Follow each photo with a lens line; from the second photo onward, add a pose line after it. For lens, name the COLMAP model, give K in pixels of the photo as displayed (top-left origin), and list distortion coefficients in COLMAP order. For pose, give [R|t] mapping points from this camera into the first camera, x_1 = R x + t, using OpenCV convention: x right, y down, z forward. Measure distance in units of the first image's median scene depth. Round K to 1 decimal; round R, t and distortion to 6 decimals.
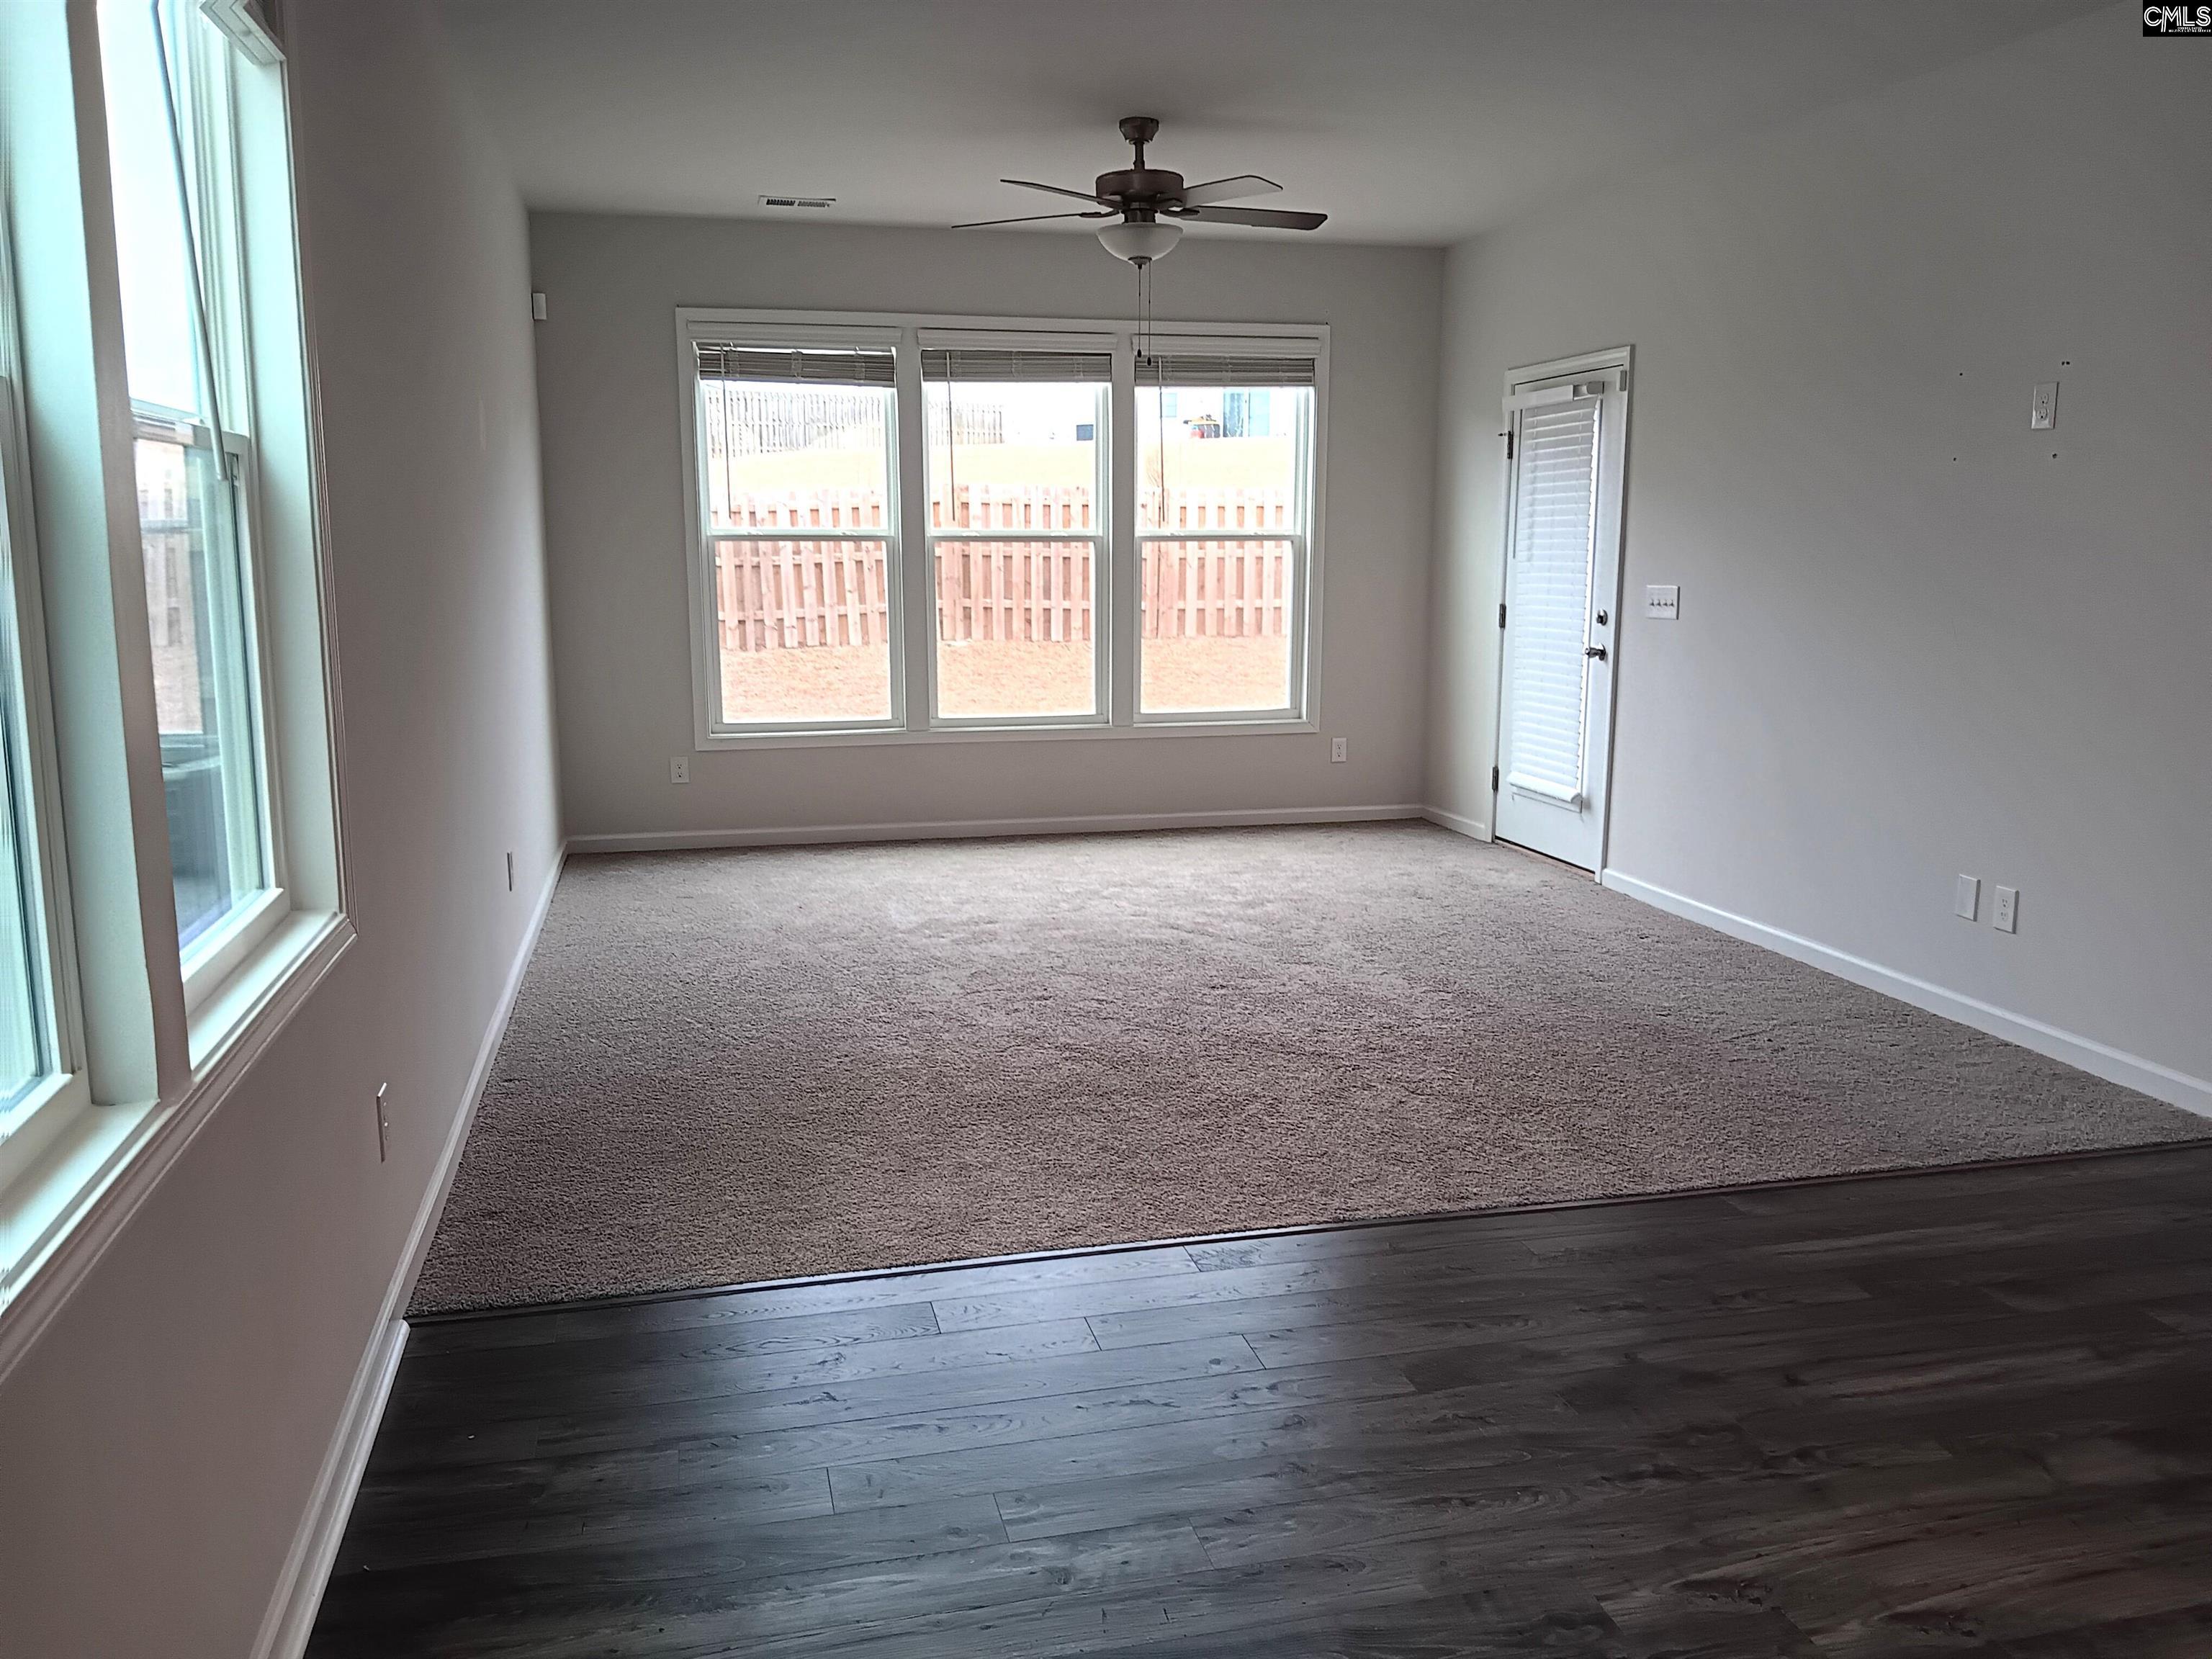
lens RADIAL K [[1764.5, 0, 1106.0], [0, 1764.5, 829.5], [0, 0, 1]] dist [0.072543, -0.001229]
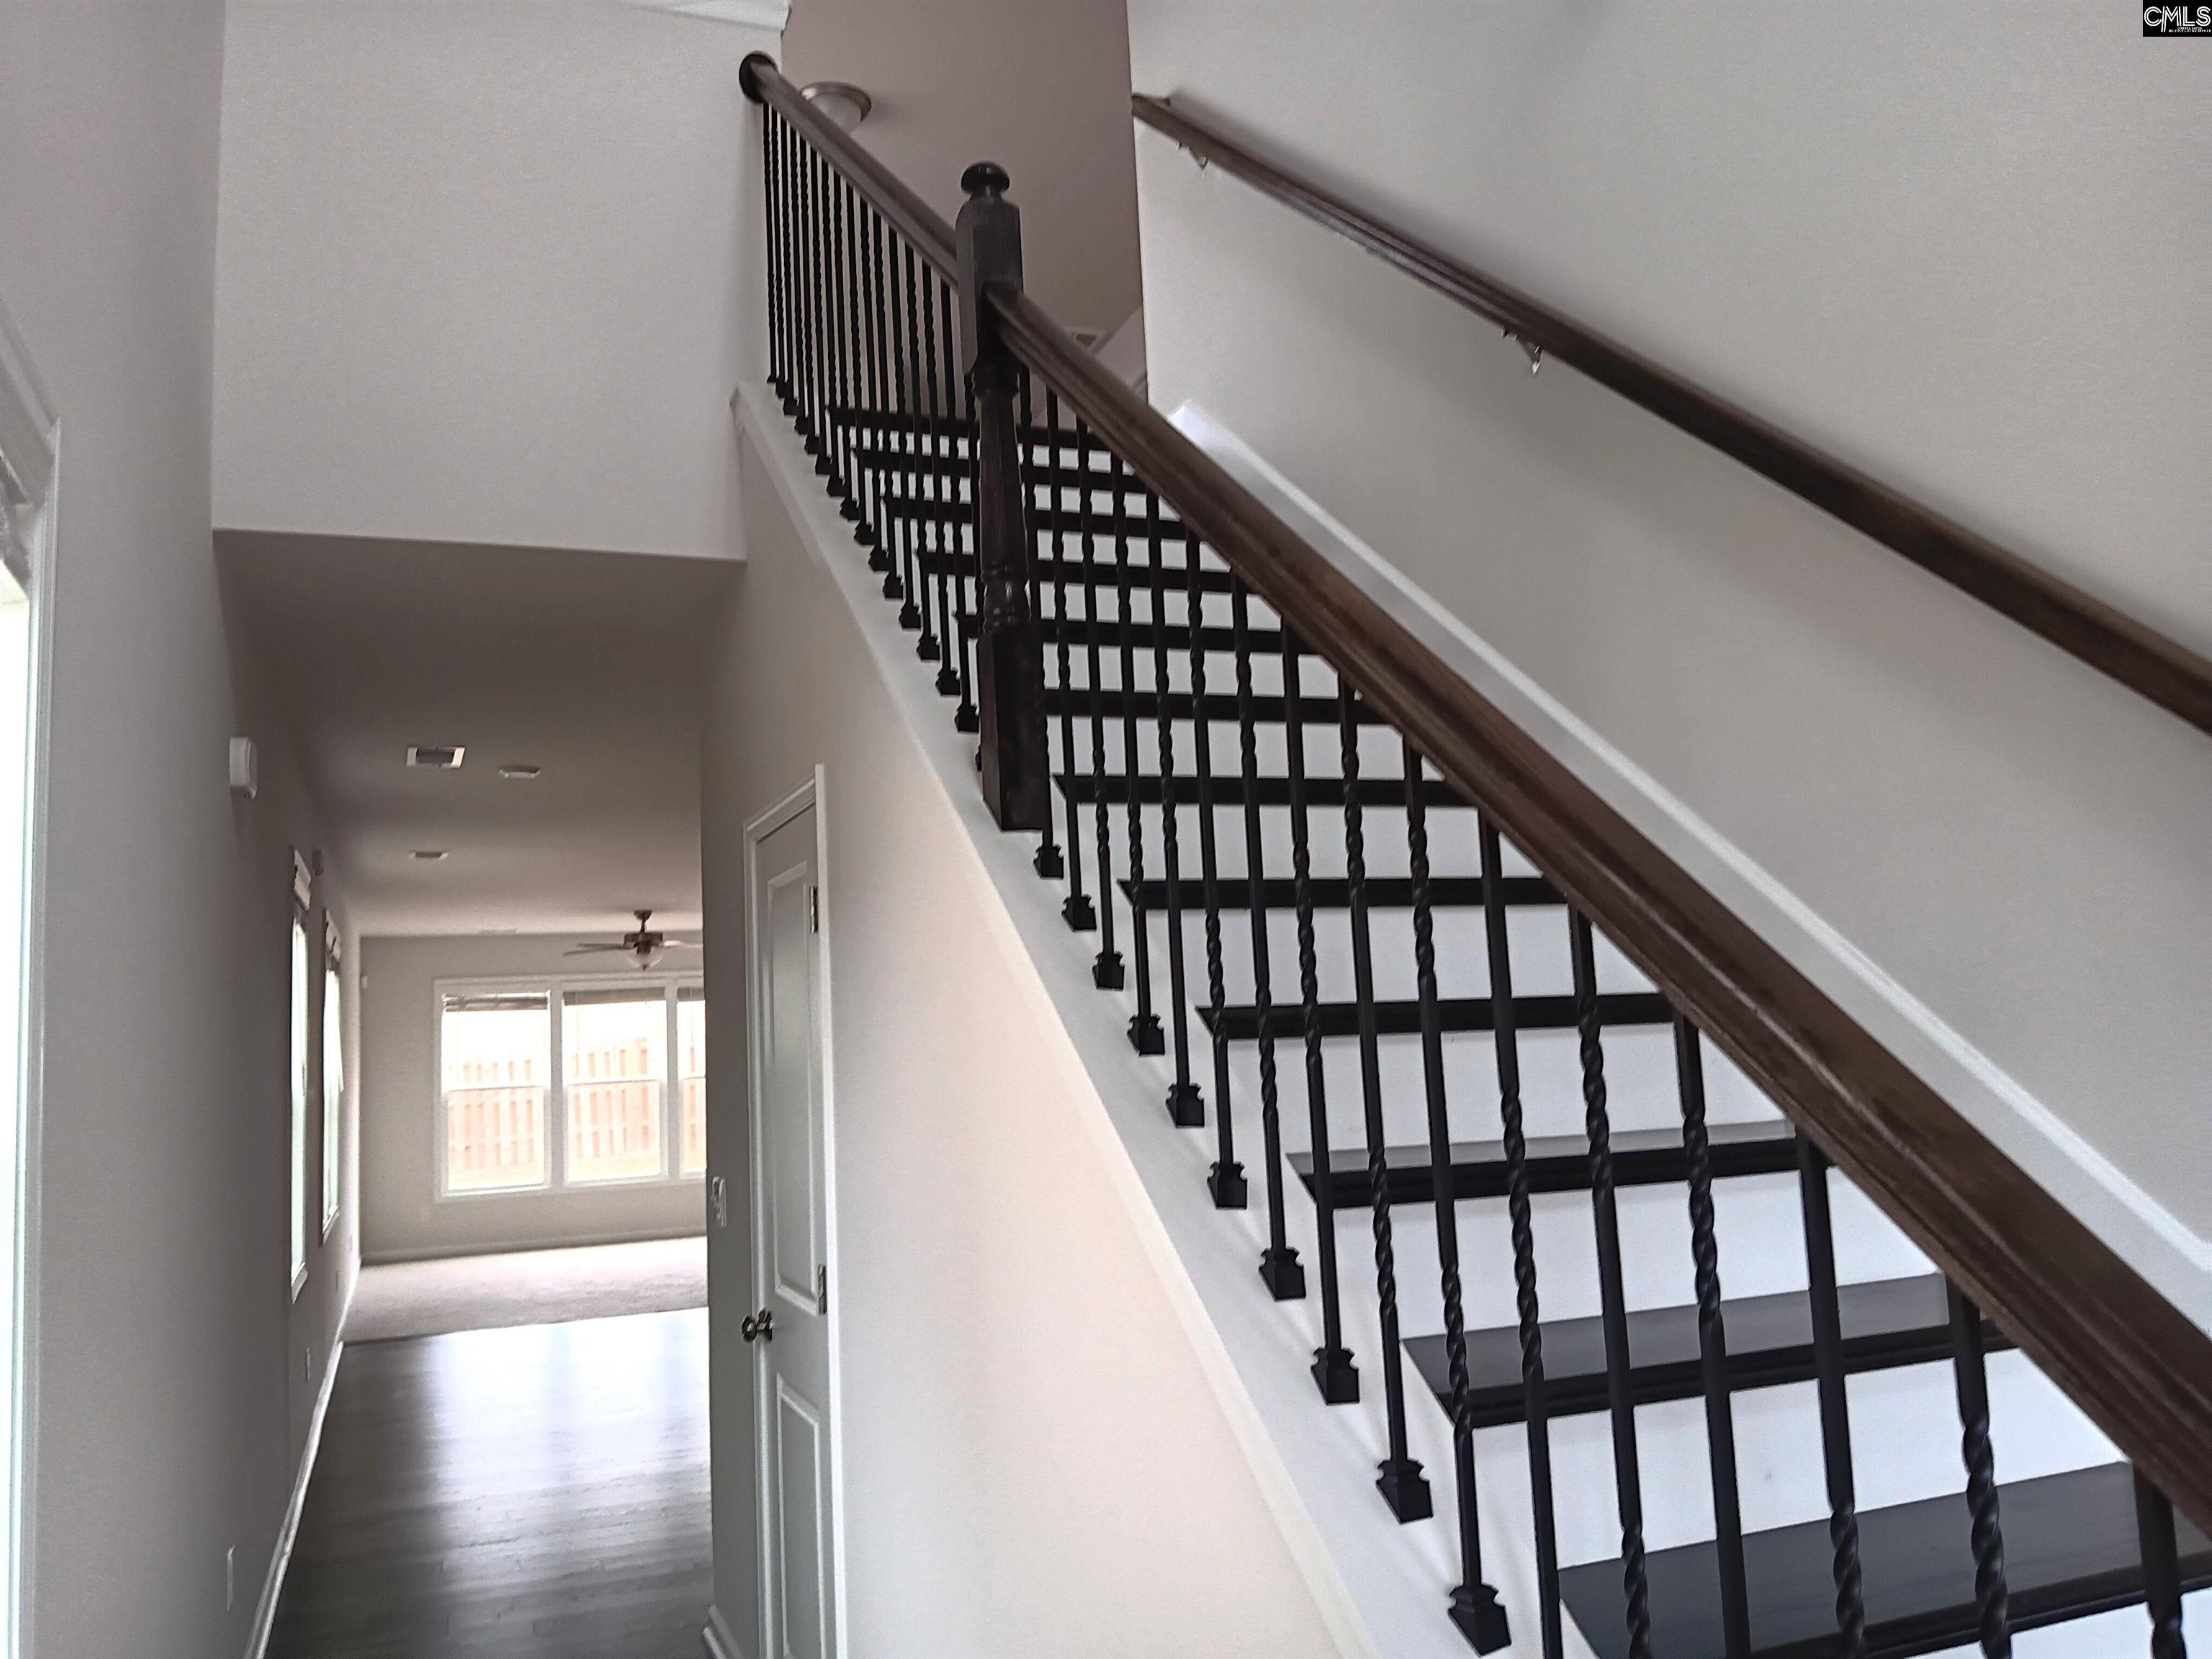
lens RADIAL K [[1764.5, 0, 1106.0], [0, 1764.5, 829.5], [0, 0, 1]] dist [0.072543, -0.001229]
pose [[0.989663, -0.029935, 0.140252, 0.220224], [0.068501, 0.957869, -0.278918, 0.151587], [-0.125994, 0.285643, 0.950018, -1.006412]]
